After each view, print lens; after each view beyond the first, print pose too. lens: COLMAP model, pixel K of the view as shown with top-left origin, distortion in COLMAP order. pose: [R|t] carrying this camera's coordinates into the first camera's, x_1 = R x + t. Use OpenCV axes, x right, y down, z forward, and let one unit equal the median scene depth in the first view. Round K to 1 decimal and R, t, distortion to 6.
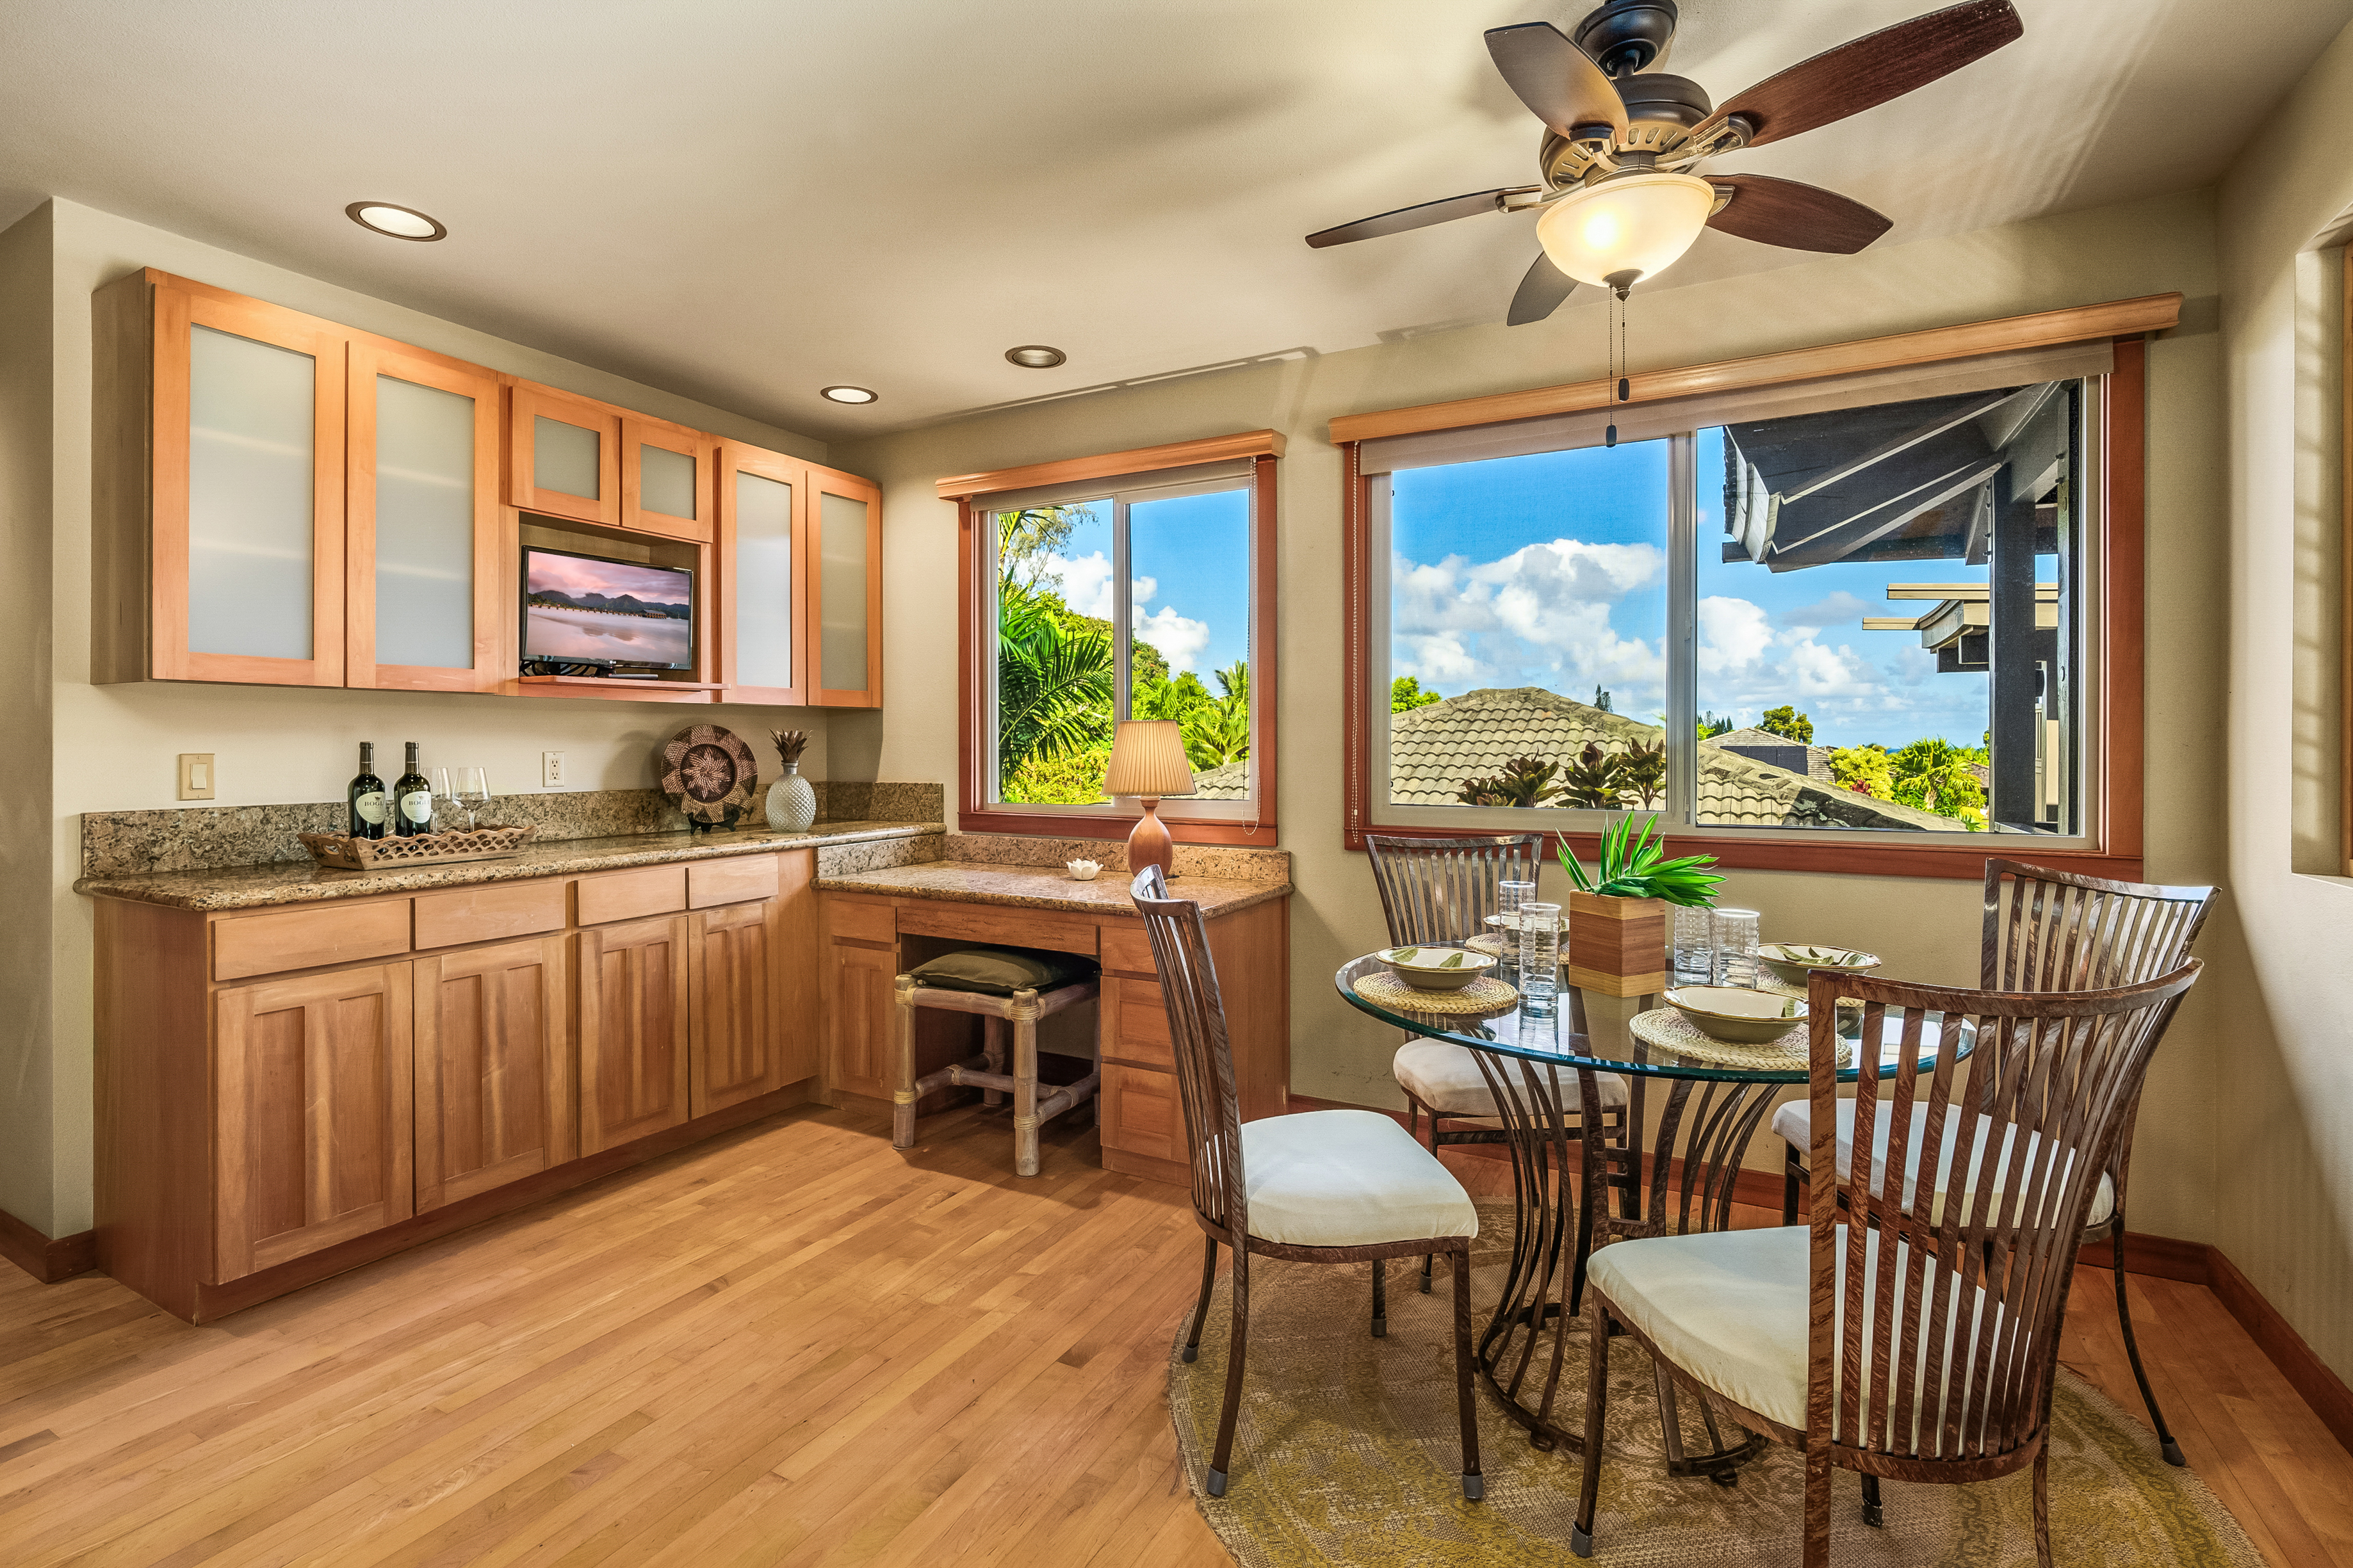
lens RADIAL K [[1082.4, 0, 1158.5], [0, 1082.4, 751.3], [0, 0, 1]] dist [-0.007771, 0.001214]
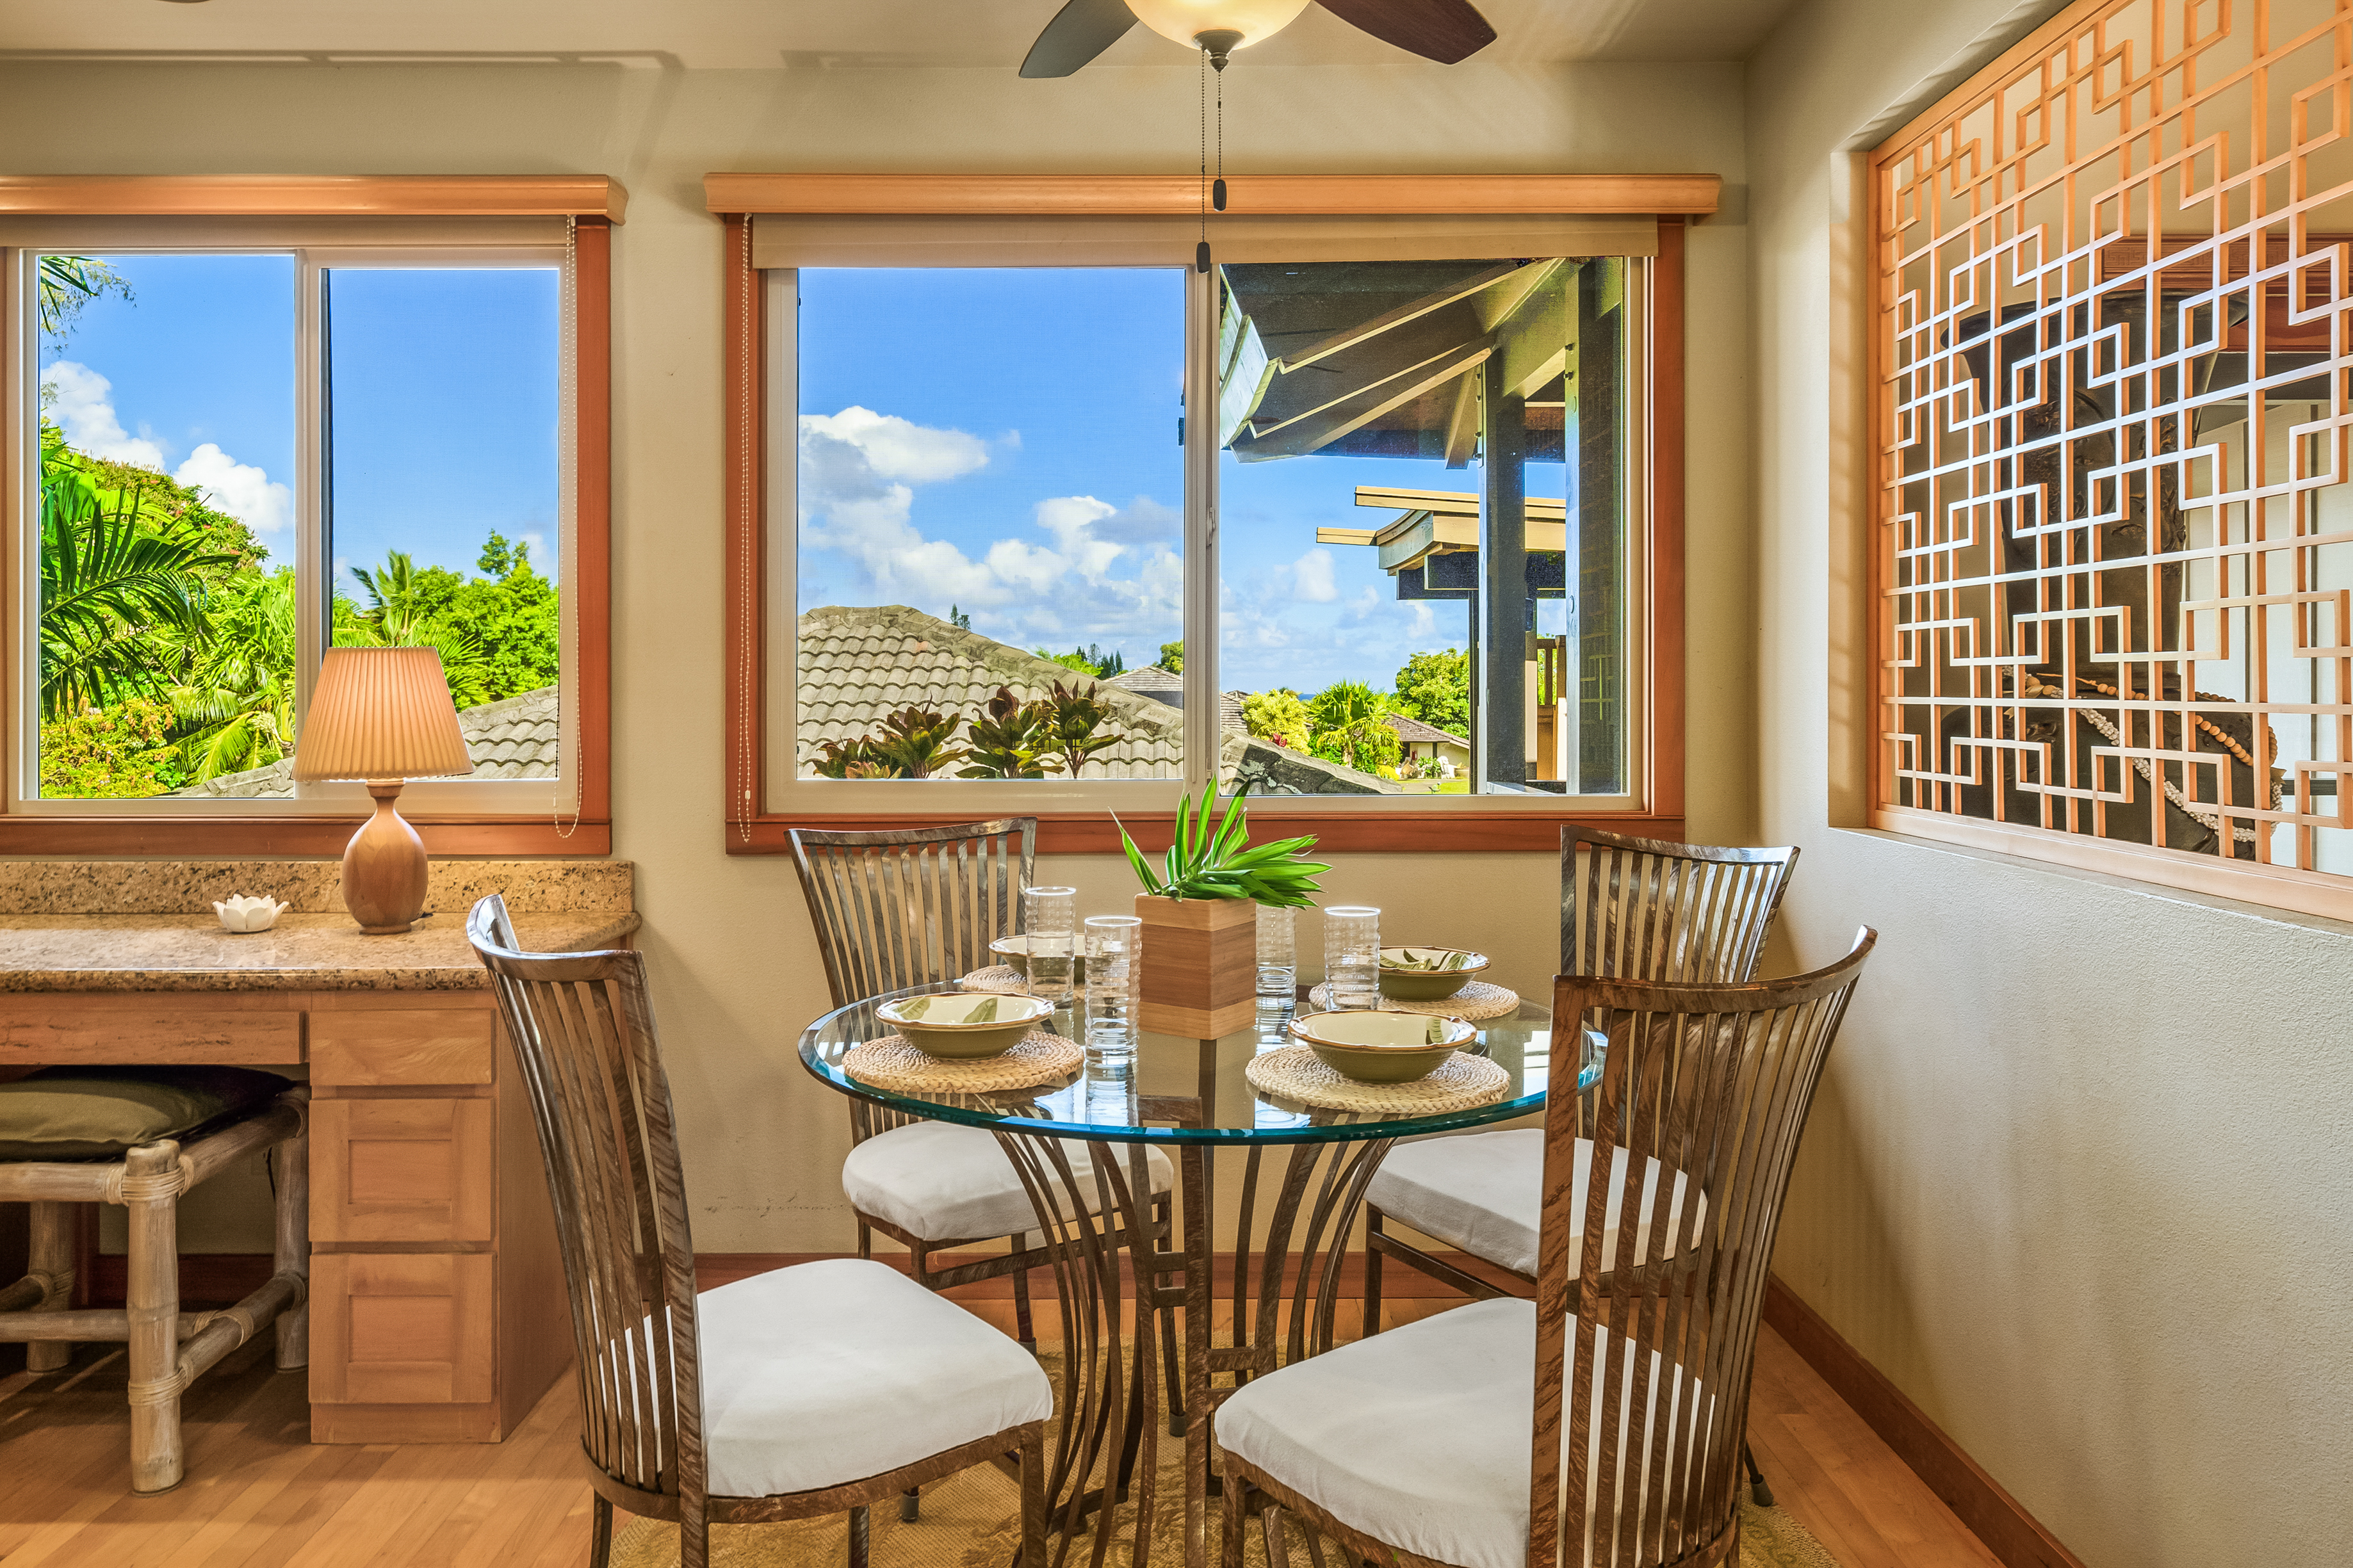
lens RADIAL K [[1636.9, 0, 1160.2], [0, 1636.9, 693.2], [0, 0, 1]] dist [-0.004379, 0.003707]
pose [[0.871677, -0.001987, 0.490076, -0.084184], [0.003989, 0.999987, -0.003042, 0.000475], [-0.490064, 0.004606, 0.871674, 0.042719]]
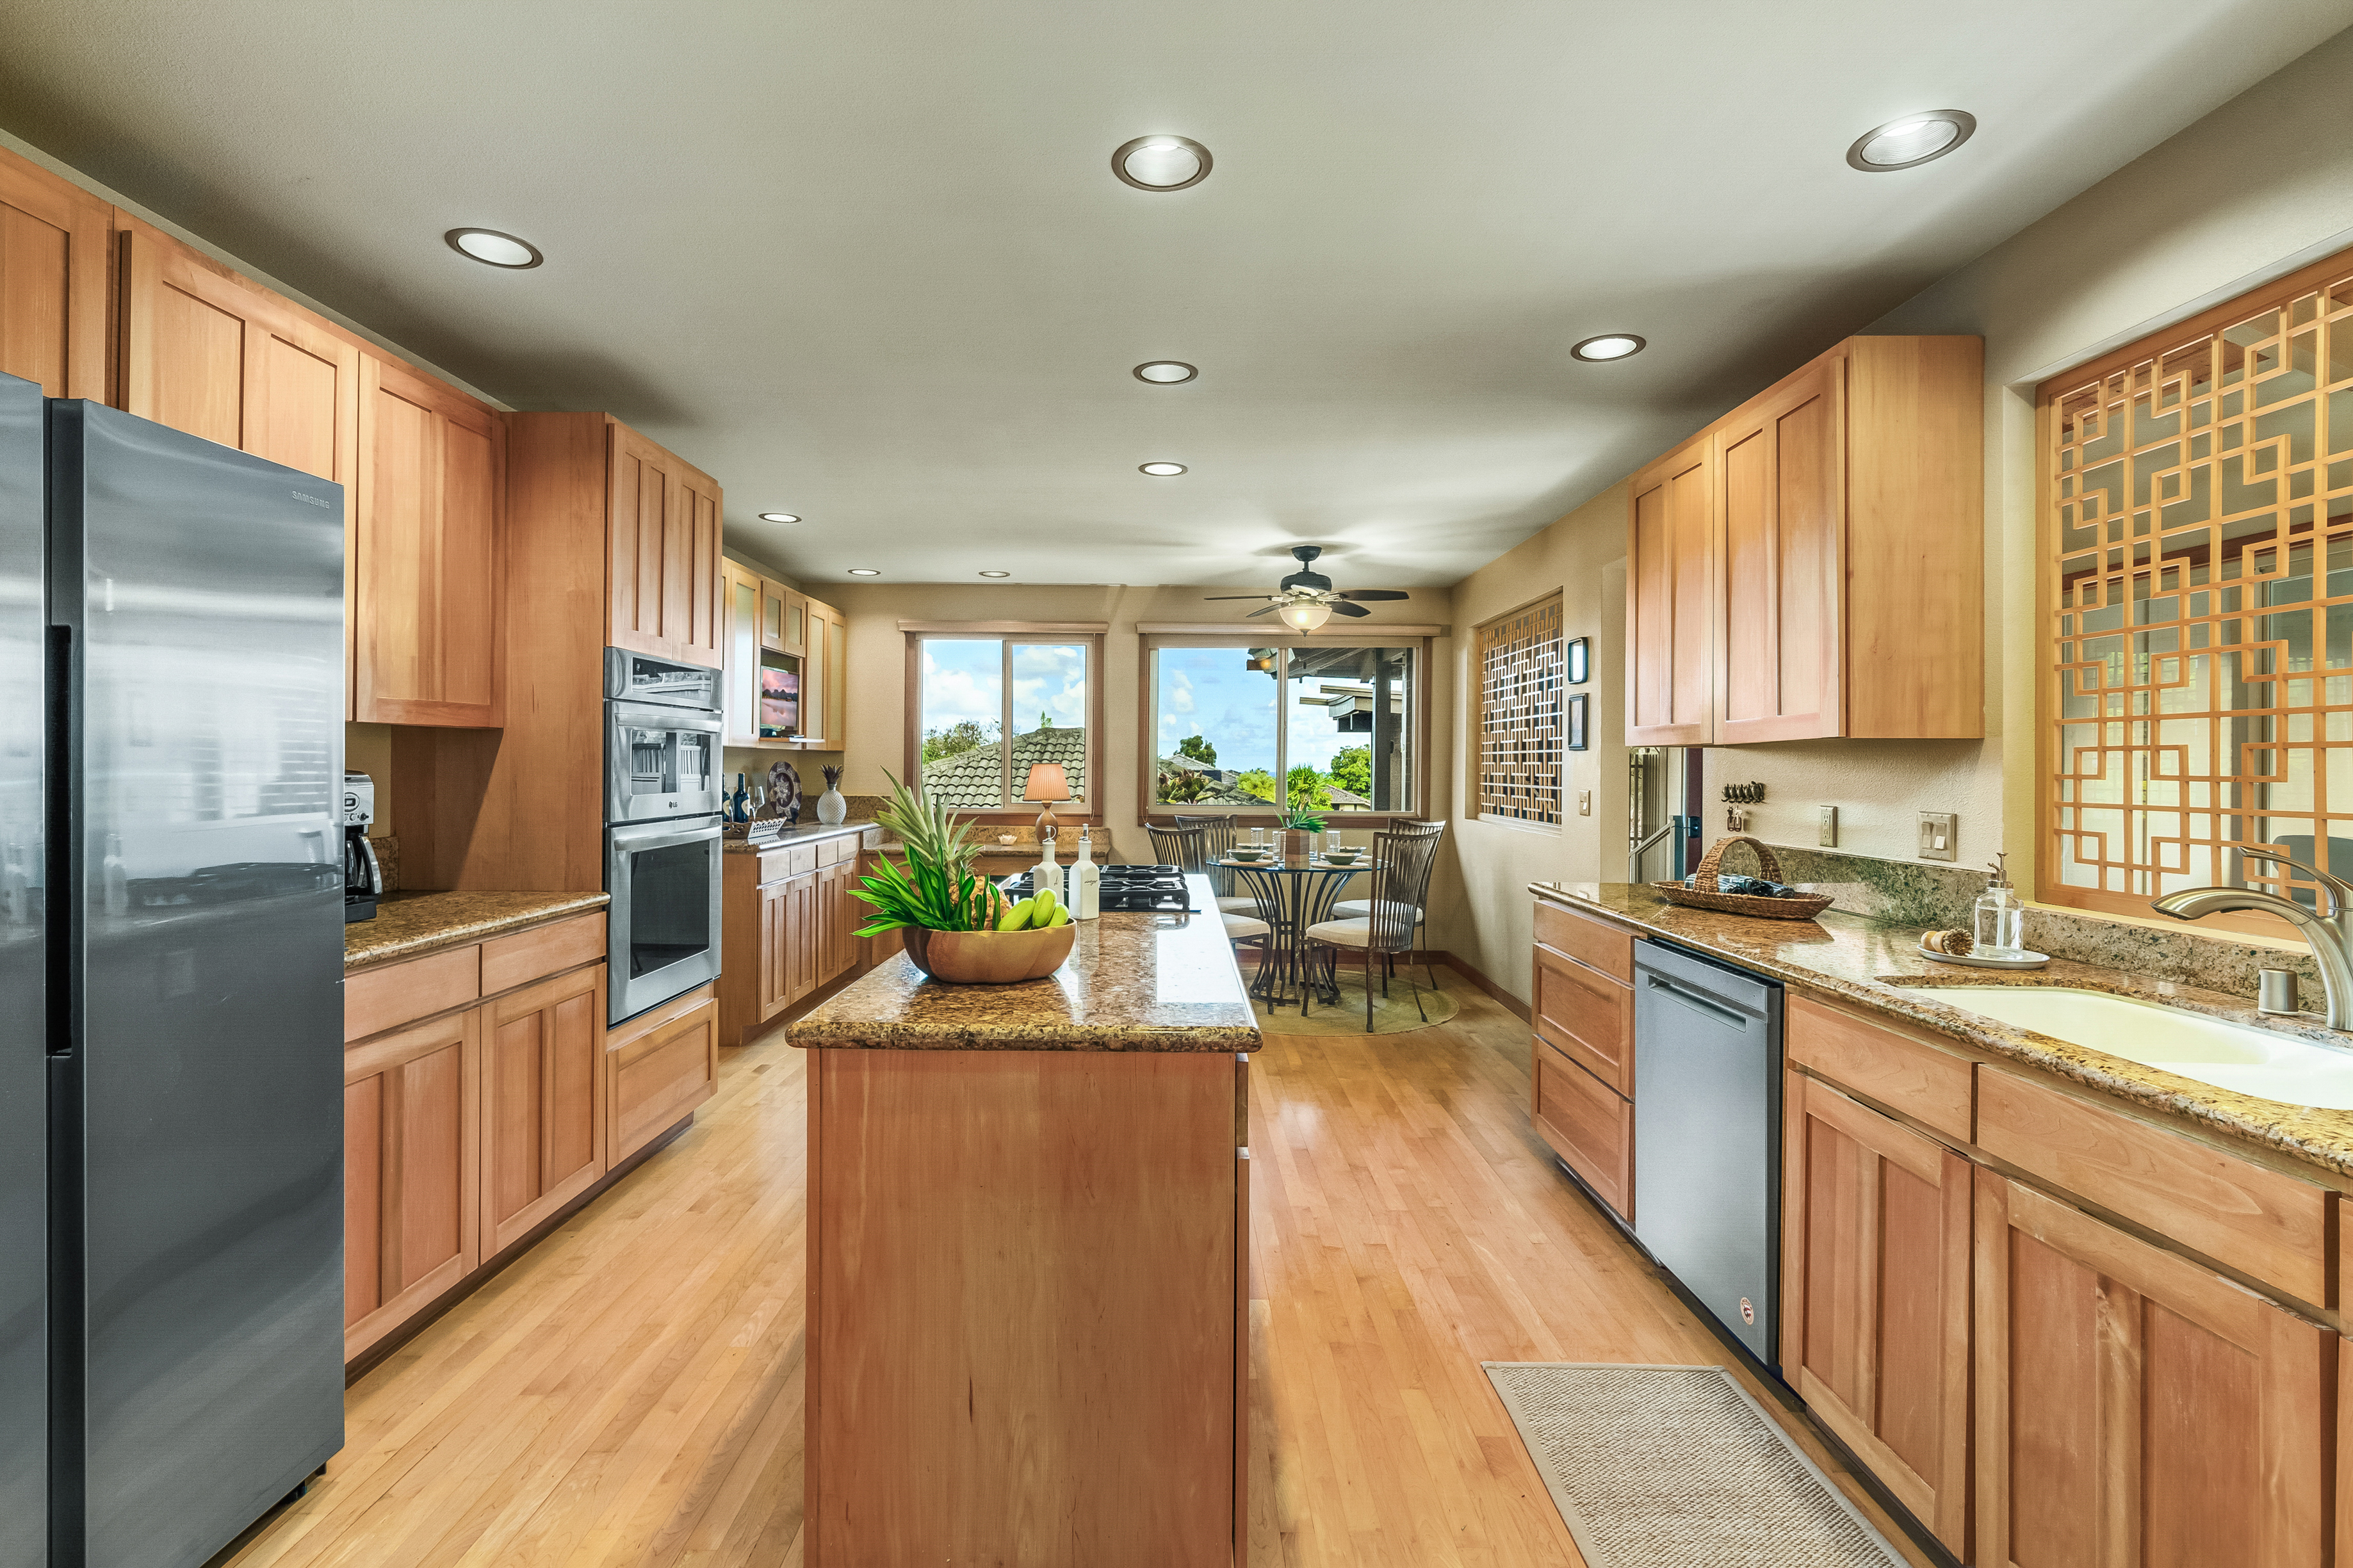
lens RADIAL K [[1082.4, 0, 1158.5], [0, 1082.4, 751.3], [0, 0, 1]] dist [-0.007771, 0.001214]
pose [[0.878616, 0.015518, 0.477277, -0.876137], [-0.006597, 0.999771, -0.020360, -0.011913], [-0.477484, 0.014740, 0.878517, -0.945975]]
